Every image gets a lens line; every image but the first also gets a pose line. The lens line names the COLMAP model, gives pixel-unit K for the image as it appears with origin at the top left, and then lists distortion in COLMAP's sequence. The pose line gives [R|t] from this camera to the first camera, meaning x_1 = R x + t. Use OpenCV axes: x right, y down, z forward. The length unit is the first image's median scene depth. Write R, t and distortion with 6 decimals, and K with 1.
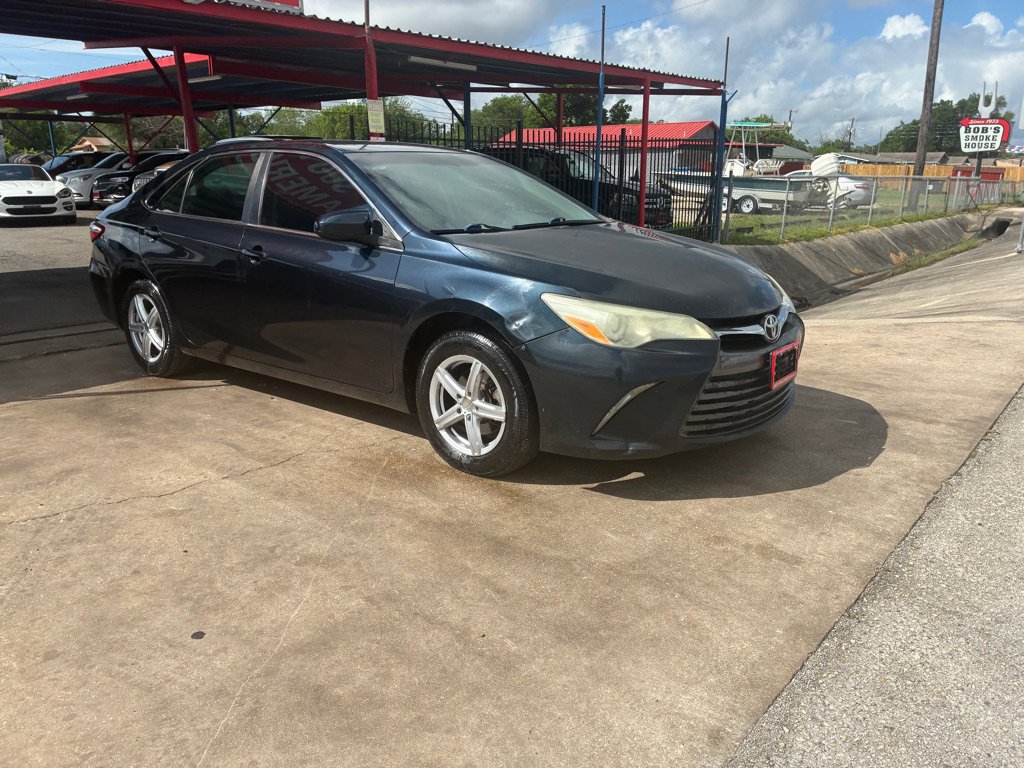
lens RADIAL K [[783.4, 0, 493.1], [0, 783.4, 387.9], [0, 0, 1]] dist [0.048322, -0.062656]
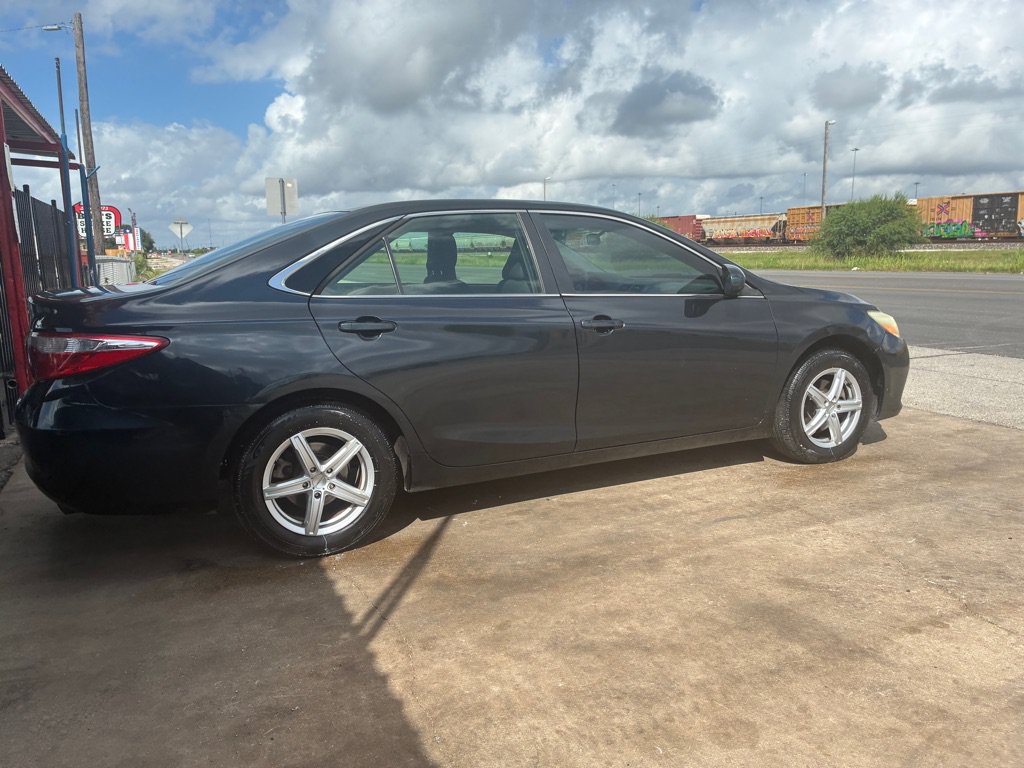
lens RADIAL K [[783.4, 0, 509.3], [0, 783.4, 372.0], [0, 0, 1]] dist [0.048322, -0.062656]
pose [[0.422634, -0.149820, 0.893831, -1.126261], [0.258751, 0.965139, 0.039426, -0.177922], [-0.868578, 0.214617, 0.446667, 0.699528]]
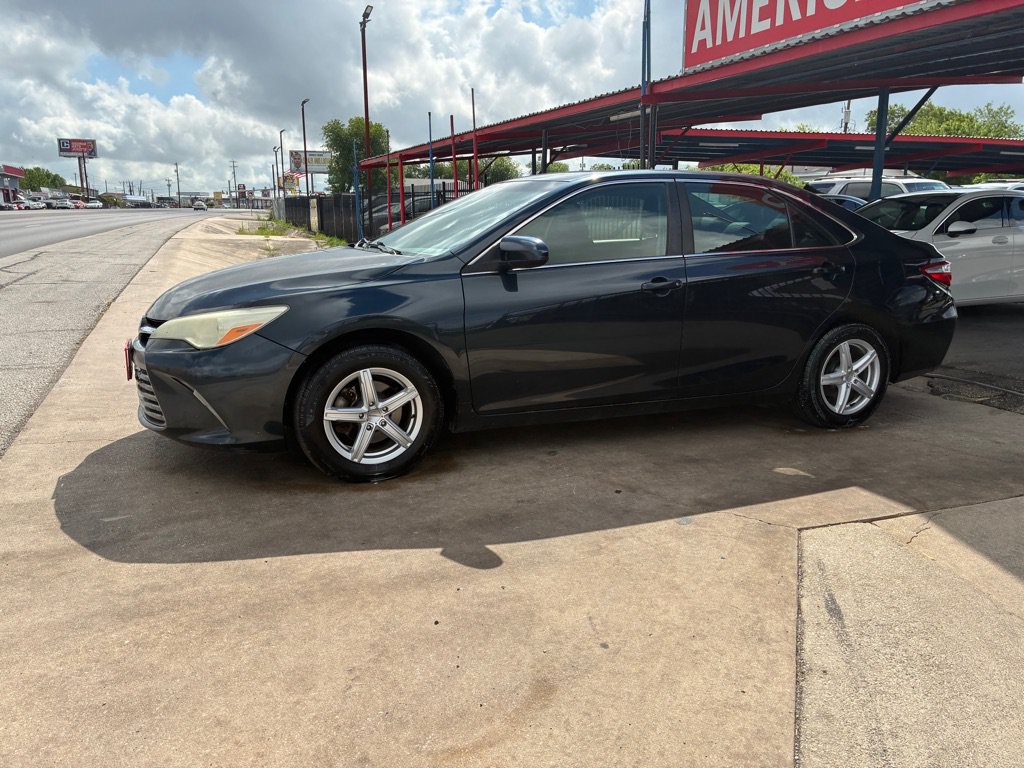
lens RADIAL K [[783.4, 0, 505.3], [0, 783.4, 379.4], [0, 0, 1]] dist [0.048322, -0.062656]
pose [[-0.470638, 0.182265, -0.863296, 0.889779], [-0.249513, 0.911000, 0.328362, -0.410590], [0.846312, 0.369943, -0.383274, 1.536542]]
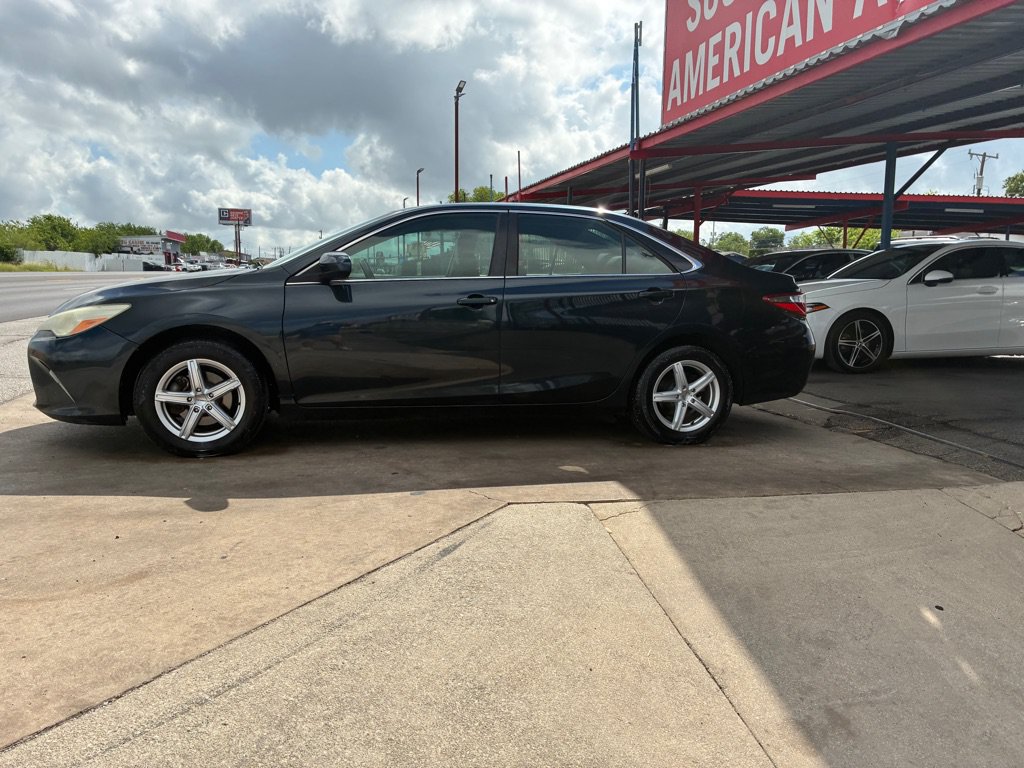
lens RADIAL K [[783.4, 0, 522.0], [0, 783.4, 391.5], [0, 0, 1]] dist [0.048322, -0.062656]
pose [[-0.595061, 0.105787, -0.796688, 0.790300], [-0.238339, 0.923476, 0.300643, -0.470373], [0.767526, 0.368783, -0.524312, 1.935920]]
